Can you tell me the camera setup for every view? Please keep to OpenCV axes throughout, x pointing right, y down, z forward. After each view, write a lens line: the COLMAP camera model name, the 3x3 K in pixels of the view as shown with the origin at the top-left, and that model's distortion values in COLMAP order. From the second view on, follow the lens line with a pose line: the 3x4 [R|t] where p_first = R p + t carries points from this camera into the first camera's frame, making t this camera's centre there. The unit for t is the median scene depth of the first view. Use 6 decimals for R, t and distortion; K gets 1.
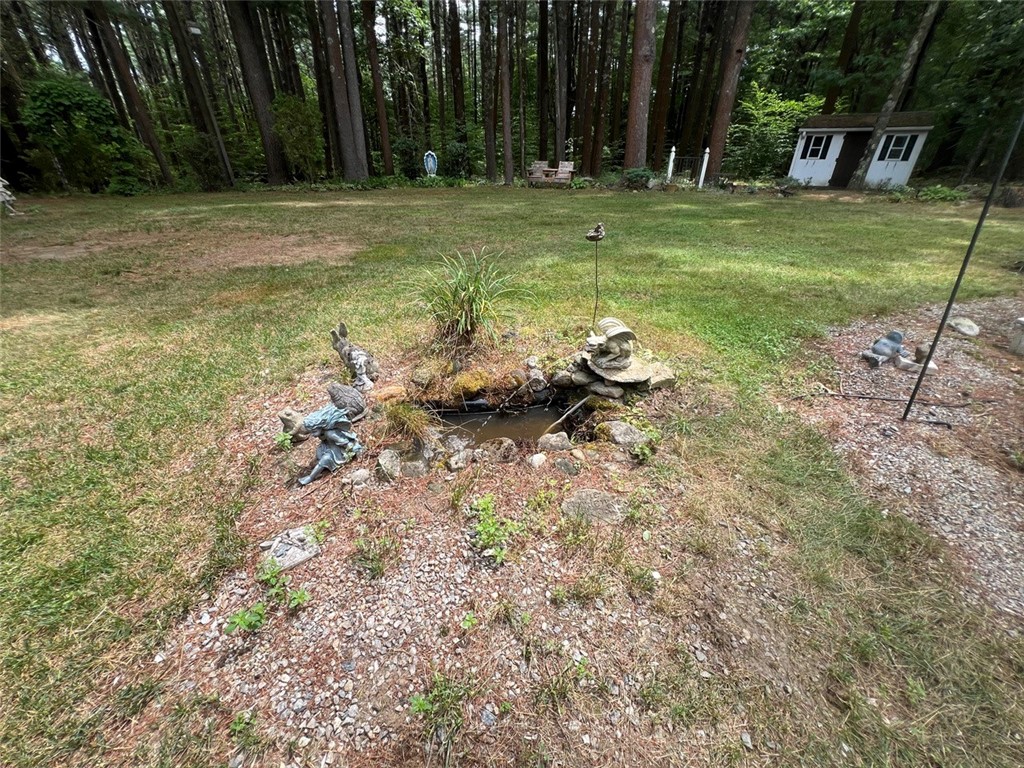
lens RADIAL K [[414.6, 0, 512.0], [0, 414.6, 384.0], [0, 0, 1]] dist [-0.001566, -0.000475]
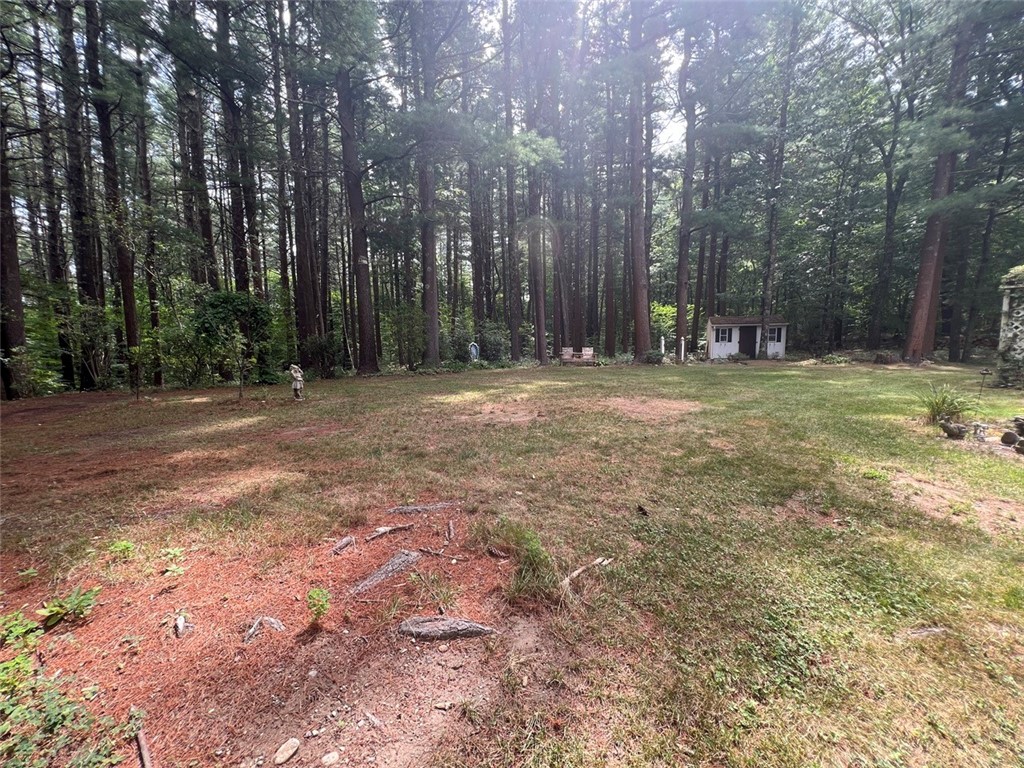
lens RADIAL K [[414.6, 0, 512.0], [0, 414.6, 384.0], [0, 0, 1]] dist [-0.001566, -0.000475]
pose [[0.952056, -0.047829, 0.302163, -0.499218], [0.163421, 0.914483, -0.370154, 0.022659], [-0.258618, 0.401786, 0.878456, -0.057043]]
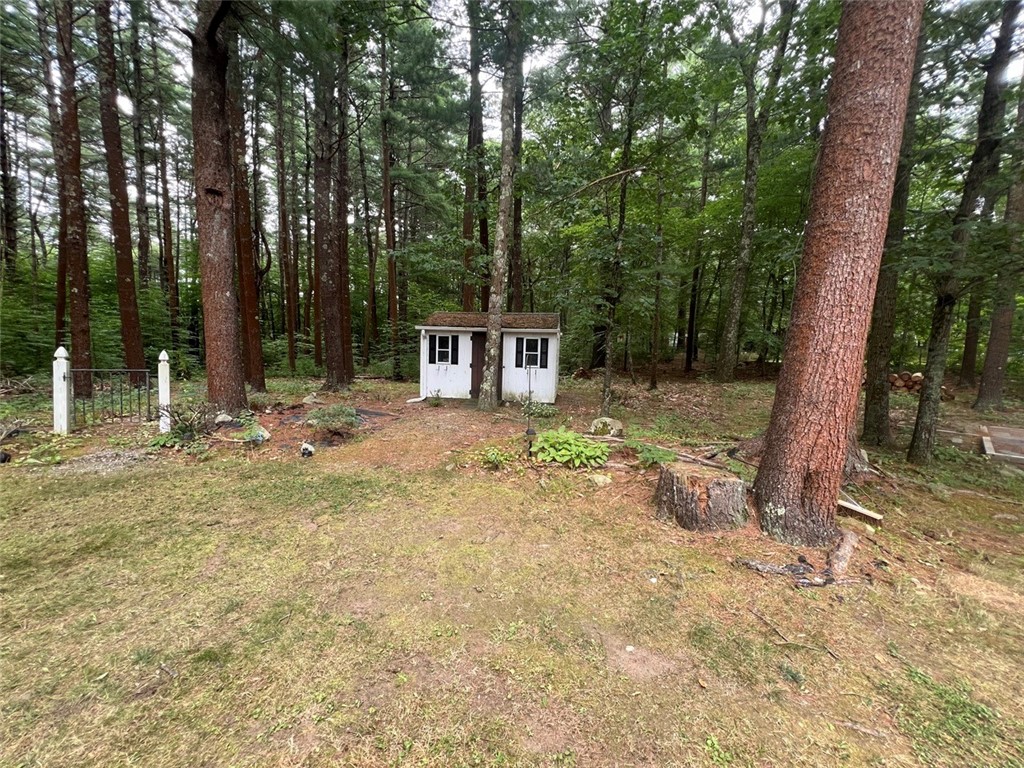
lens RADIAL K [[414.6, 0, 512.0], [0, 414.6, 384.0], [0, 0, 1]] dist [-0.001566, -0.000475]
pose [[0.875077, -0.024808, 0.483348, 0.533928], [0.216346, 0.913404, -0.344802, -0.266834], [-0.432938, 0.406298, 0.804665, 0.432384]]
